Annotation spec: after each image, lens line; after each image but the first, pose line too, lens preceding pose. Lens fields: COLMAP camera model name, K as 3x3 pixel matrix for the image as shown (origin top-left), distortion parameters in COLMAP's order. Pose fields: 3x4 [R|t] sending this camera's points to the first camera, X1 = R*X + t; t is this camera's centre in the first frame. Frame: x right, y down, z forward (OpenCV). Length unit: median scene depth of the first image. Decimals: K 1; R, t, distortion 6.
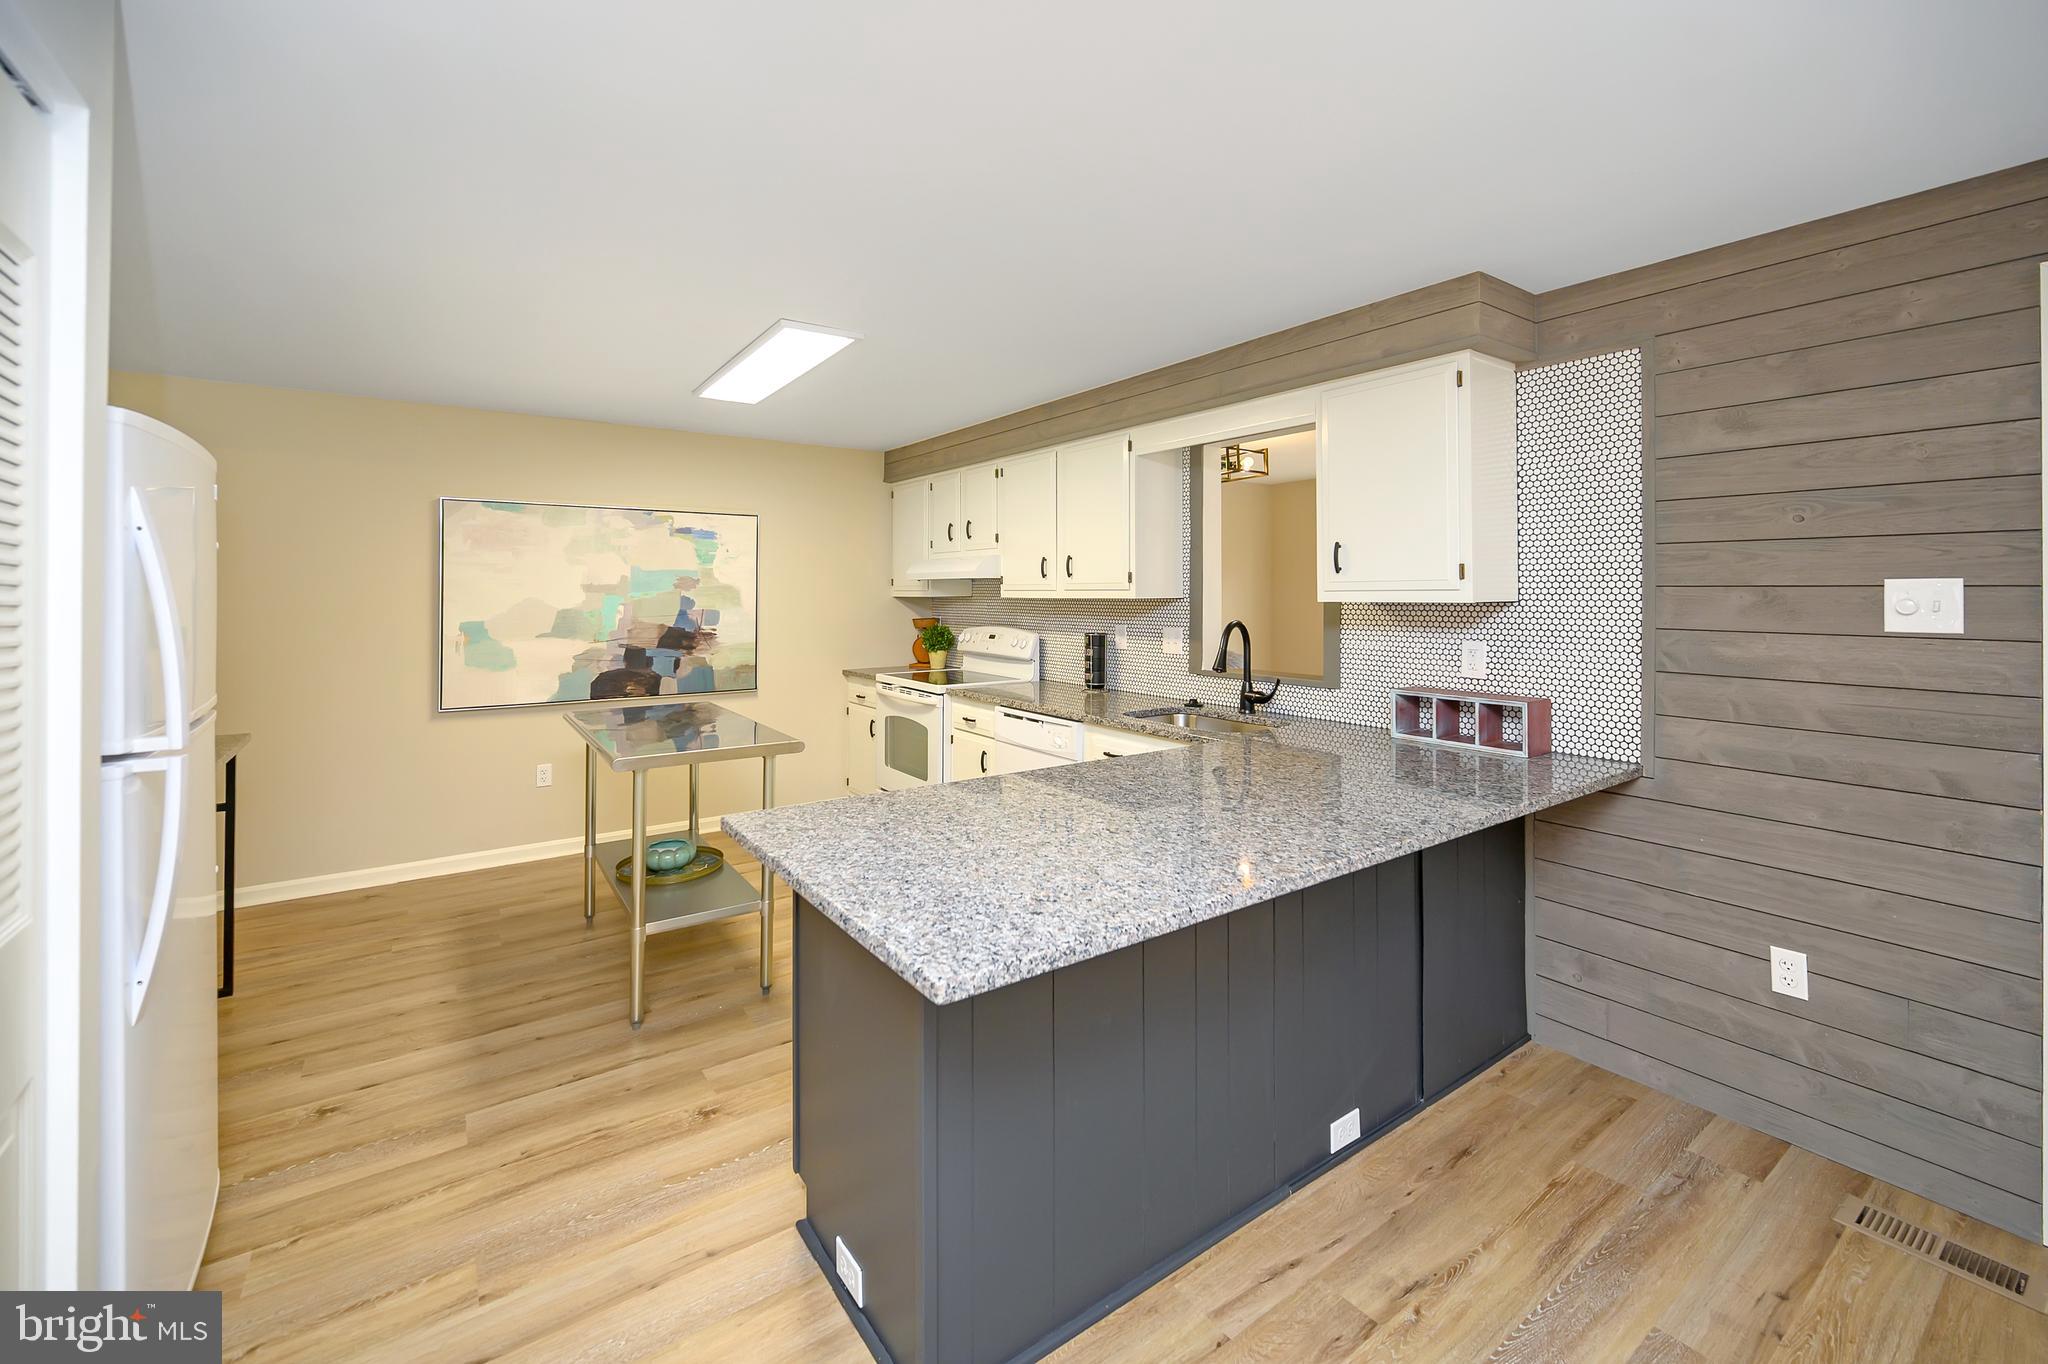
lens RADIAL K [[830.7, 0, 1041.9], [0, 830.7, 587.1], [0, 0, 1]] dist [-0.002504, -0.000826]
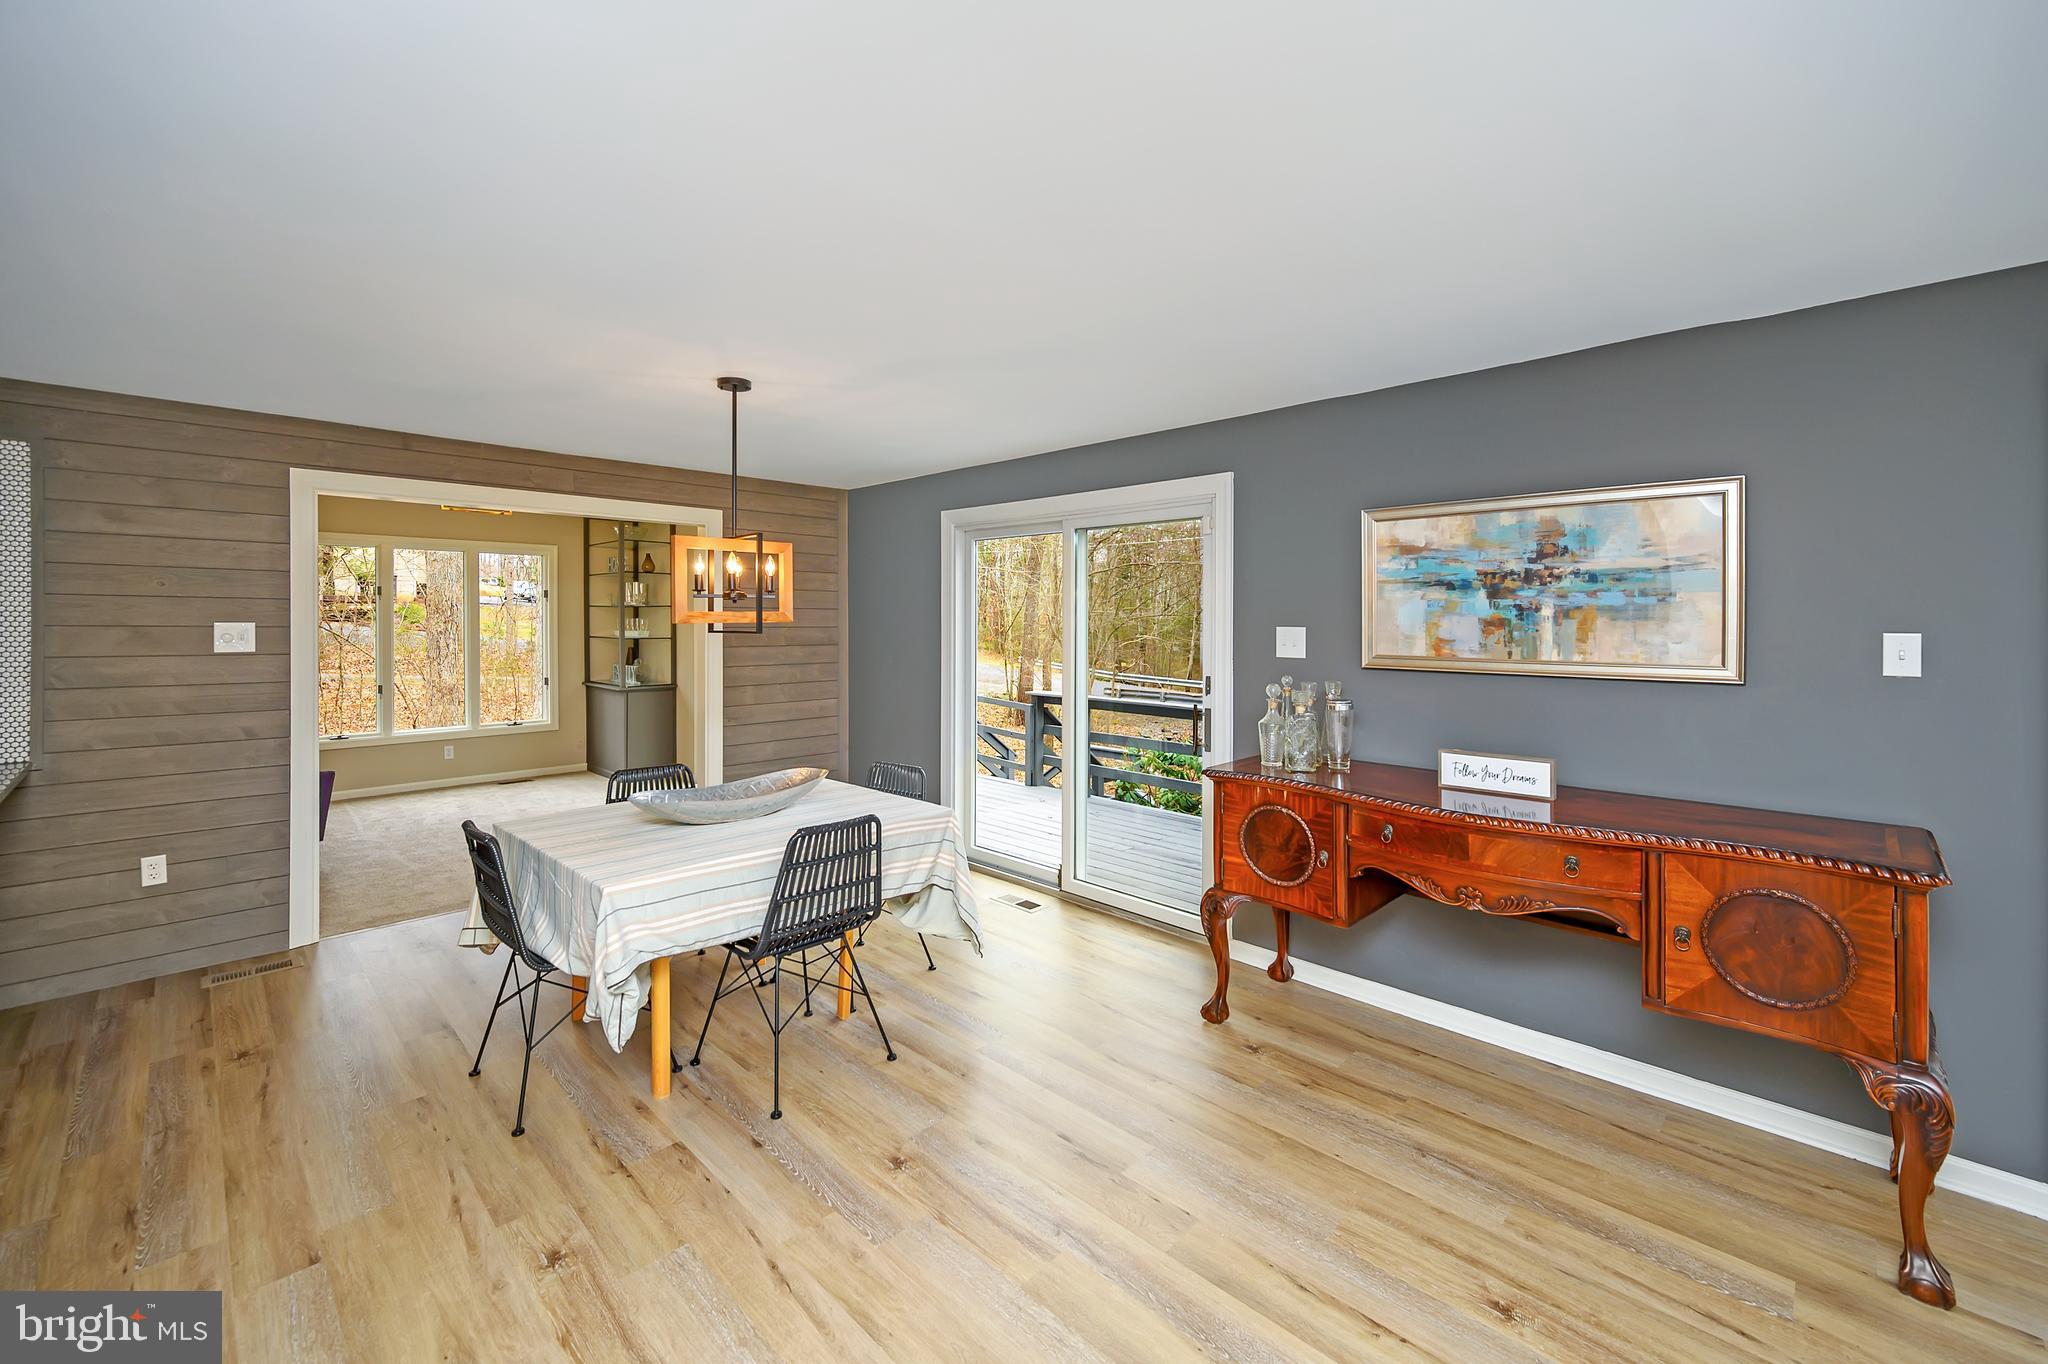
lens RADIAL K [[830.7, 0, 1023.8], [0, 830.7, 625.0], [0, 0, 1]] dist [-0.002504, -0.000826]
pose [[-0.172871, -0.005305, 0.984930, -0.739185], [-0.011581, 0.999927, 0.003353, -0.022111], [-0.984876, -0.010827, -0.172920, -0.282041]]
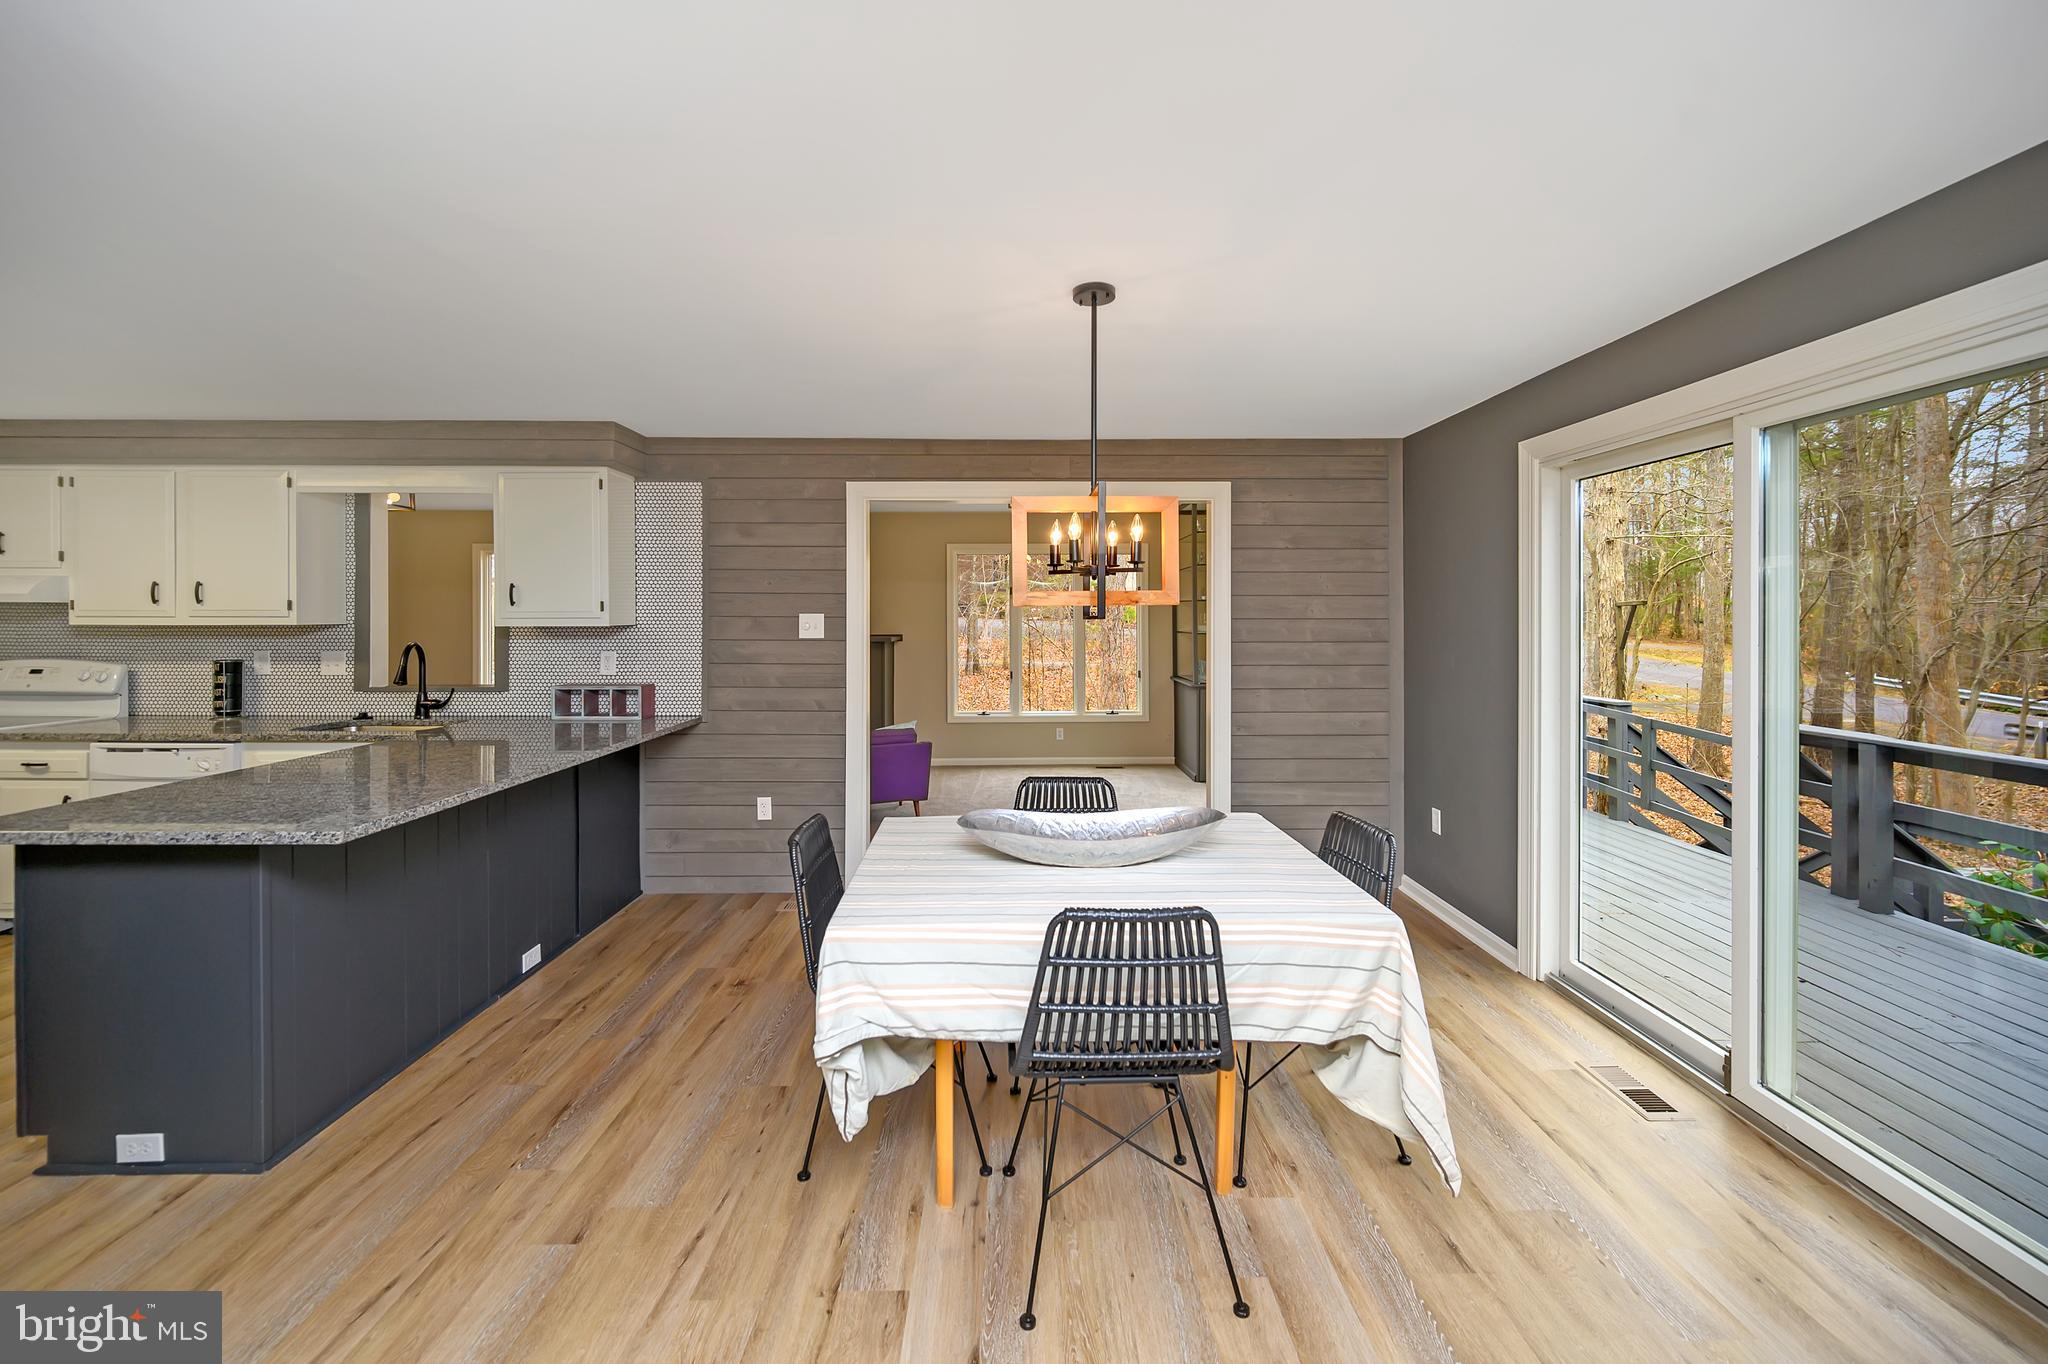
lens RADIAL K [[830.7, 0, 1024.0], [0, 830.7, 620.4], [0, 0, 1]] dist [-0.002504, -0.000826]
pose [[0.571544, -0.001261, 0.820570, -0.308520], [-0.006603, 0.999959, 0.006136, -0.006612], [-0.820545, -0.008925, 0.571513, -0.524833]]
